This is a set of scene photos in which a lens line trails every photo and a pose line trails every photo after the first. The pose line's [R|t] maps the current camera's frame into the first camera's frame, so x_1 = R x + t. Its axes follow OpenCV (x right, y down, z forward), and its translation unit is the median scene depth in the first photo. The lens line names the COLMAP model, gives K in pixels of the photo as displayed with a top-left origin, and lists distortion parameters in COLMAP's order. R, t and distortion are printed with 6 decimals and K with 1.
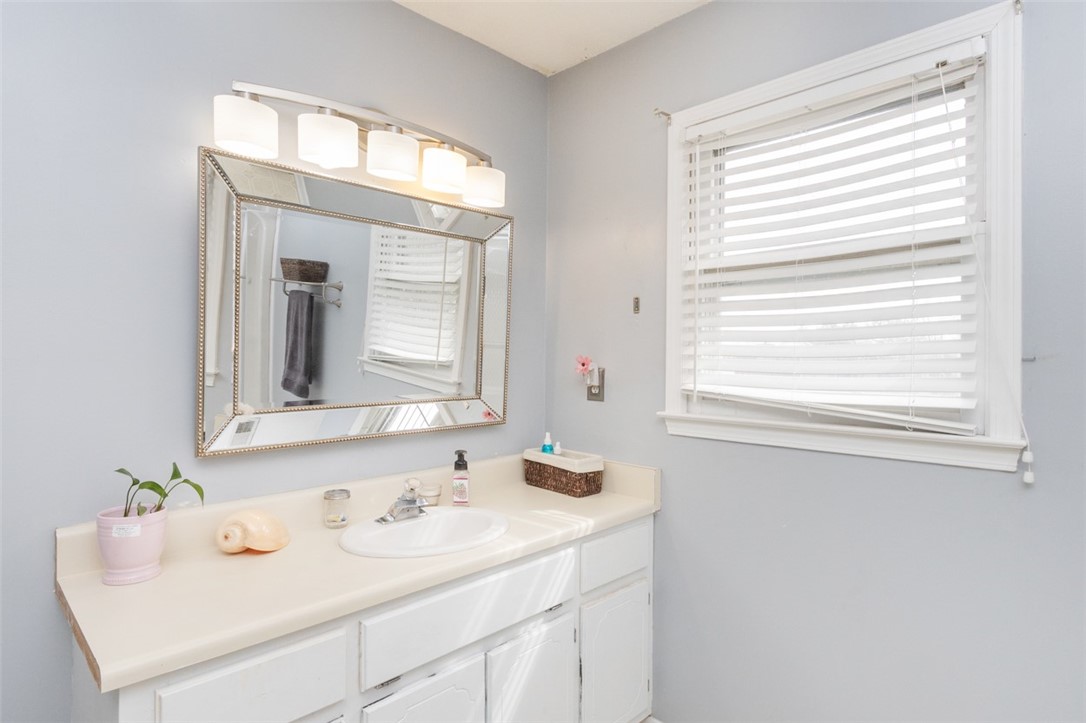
lens RADIAL K [[582.7, 0, 543.0], [0, 582.7, 361.5], [0, 0, 1]] dist [-0.000697, -0.000196]
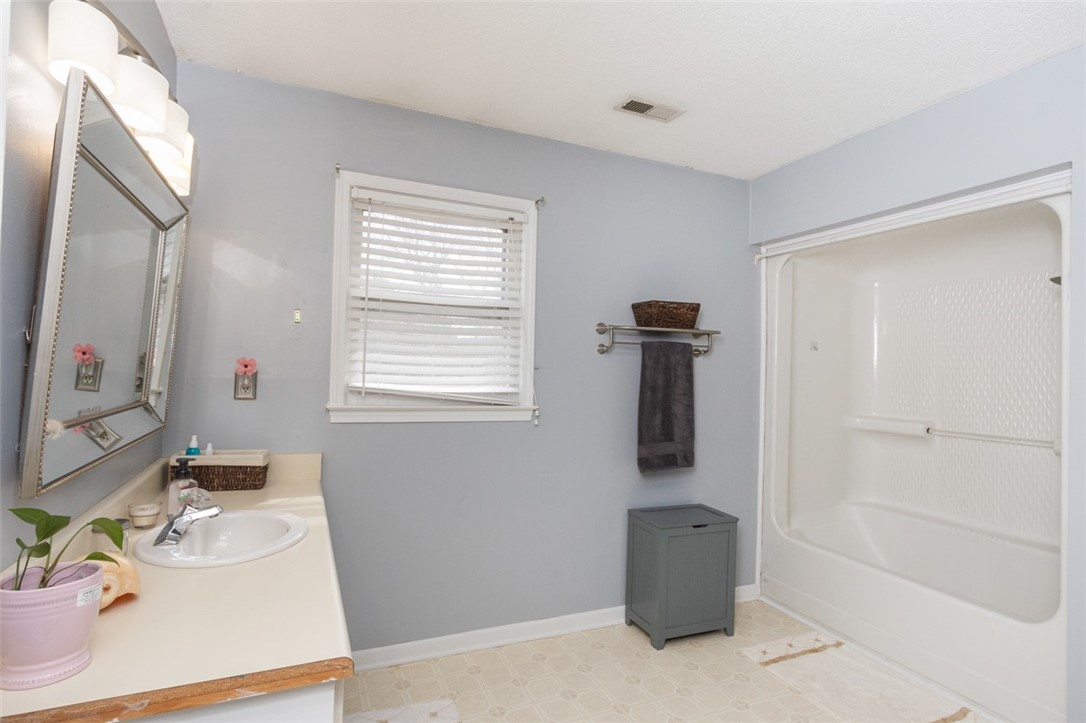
lens RADIAL K [[582.7, 0, 543.0], [0, 582.7, 361.5], [0, 0, 1]] dist [-0.000697, -0.000196]
pose [[0.358668, 0.005709, 0.933448, -0.840157], [-0.029446, 0.999553, 0.005201, -0.029255], [-0.933001, -0.029351, 0.358676, 0.130876]]
